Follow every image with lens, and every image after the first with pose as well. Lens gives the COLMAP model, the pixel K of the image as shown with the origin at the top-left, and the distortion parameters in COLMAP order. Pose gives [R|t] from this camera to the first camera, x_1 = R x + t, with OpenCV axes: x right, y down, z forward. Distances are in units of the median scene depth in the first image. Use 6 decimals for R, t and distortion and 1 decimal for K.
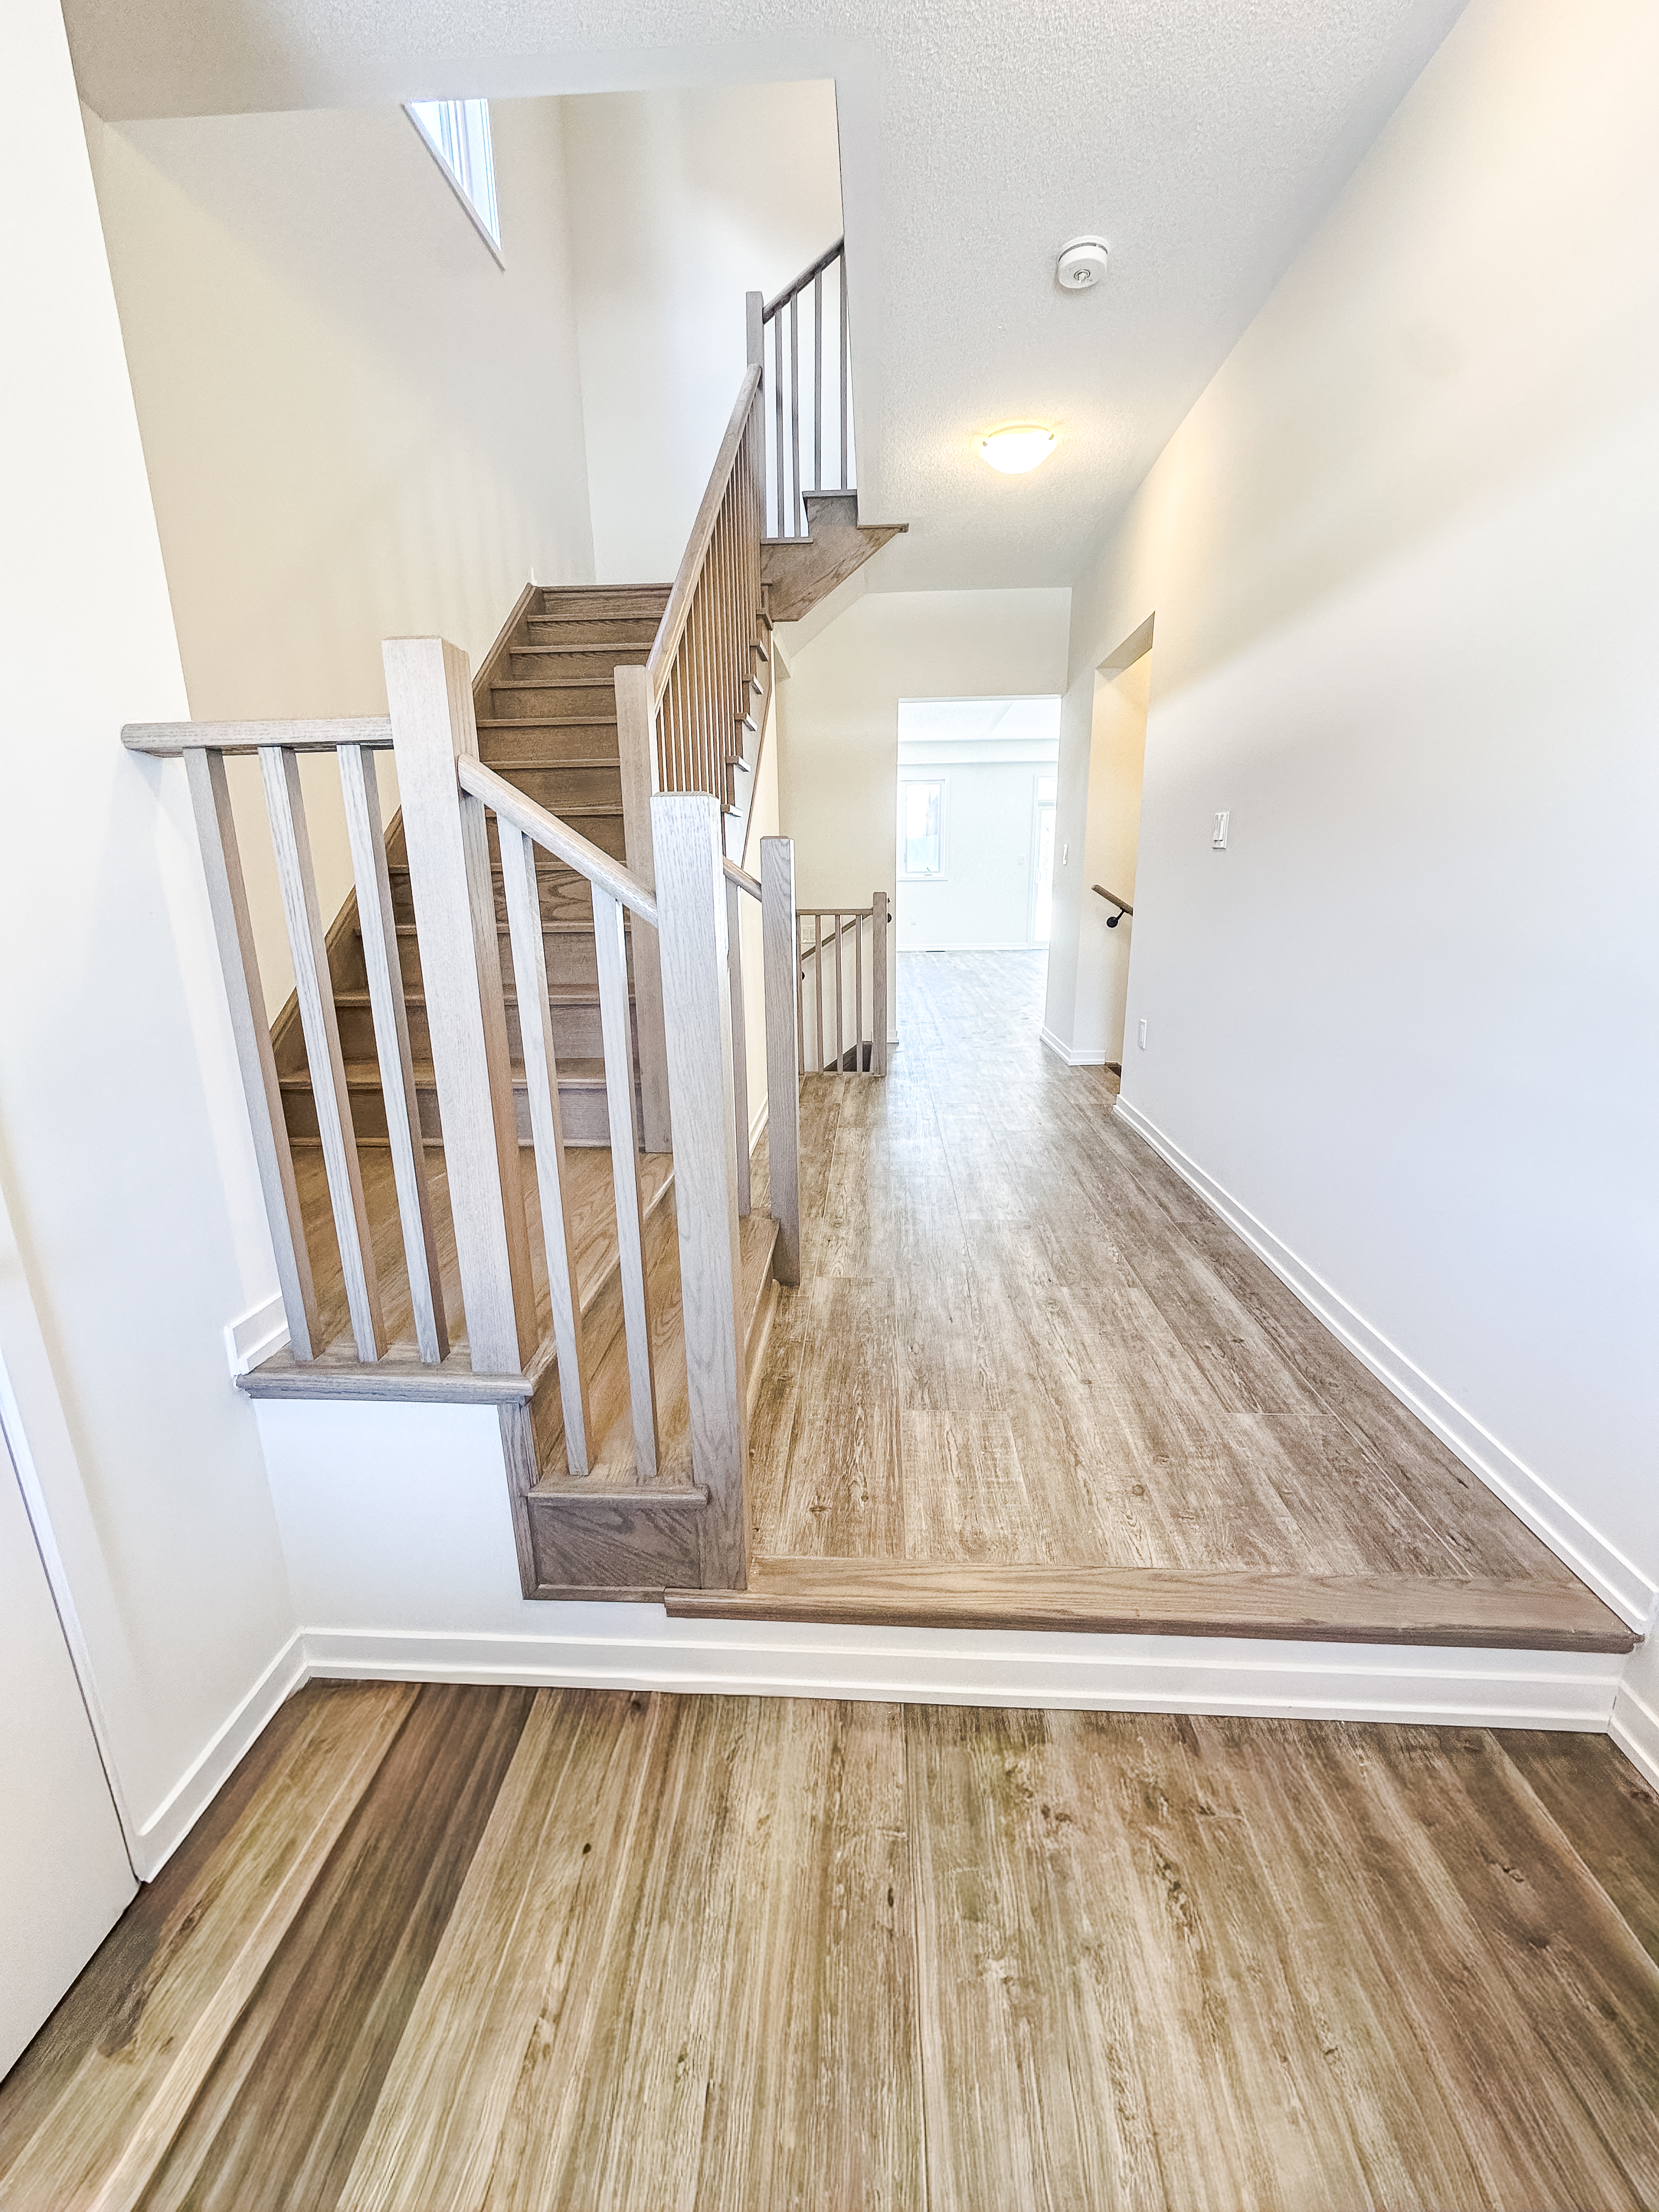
lens RADIAL K [[891.8, 0, 850.2], [0, 891.8, 1084.5], [0, 0, 1]] dist [-0.002608, -0.000004]
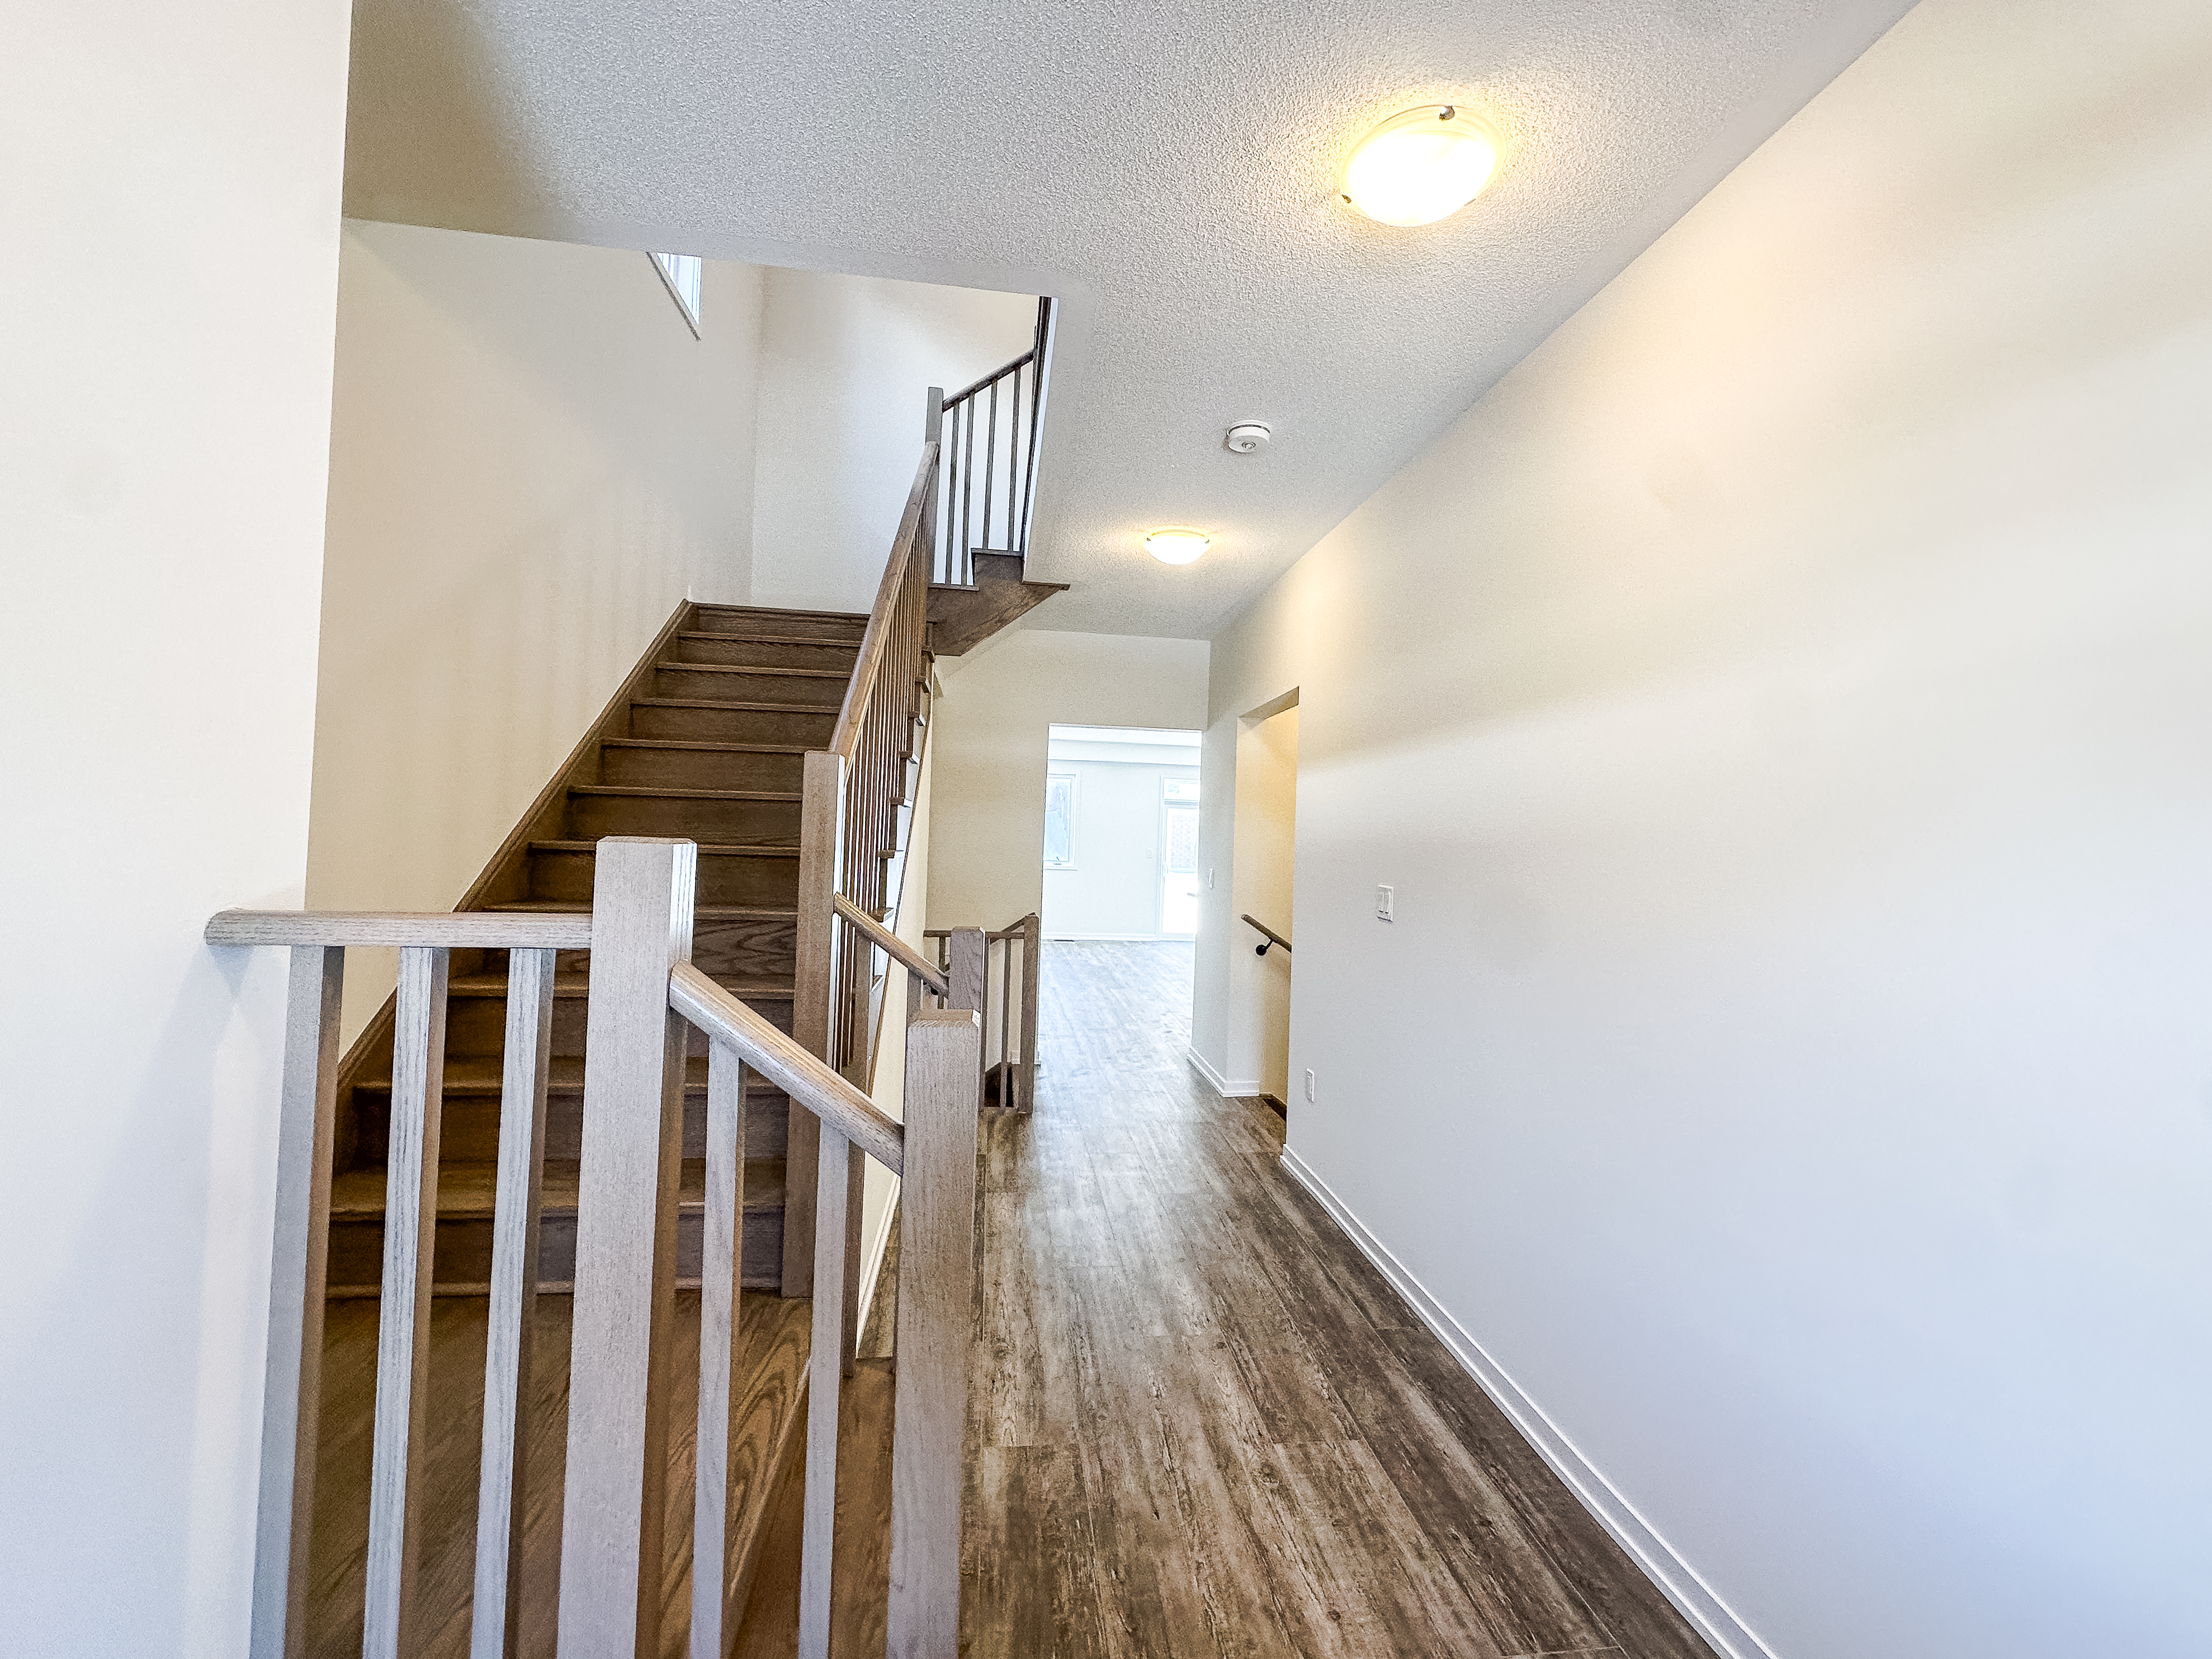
lens RADIAL K [[891.8, 0, 1124.1], [0, 891.8, 784.6], [0, 0, 1]] dist [-0.002608, -0.000004]
pose [[0.981973, 0.043470, 0.183954, -0.068989], [0.008399, 0.962200, -0.272213, -0.114553], [-0.188834, 0.268851, 0.944490, 0.030628]]
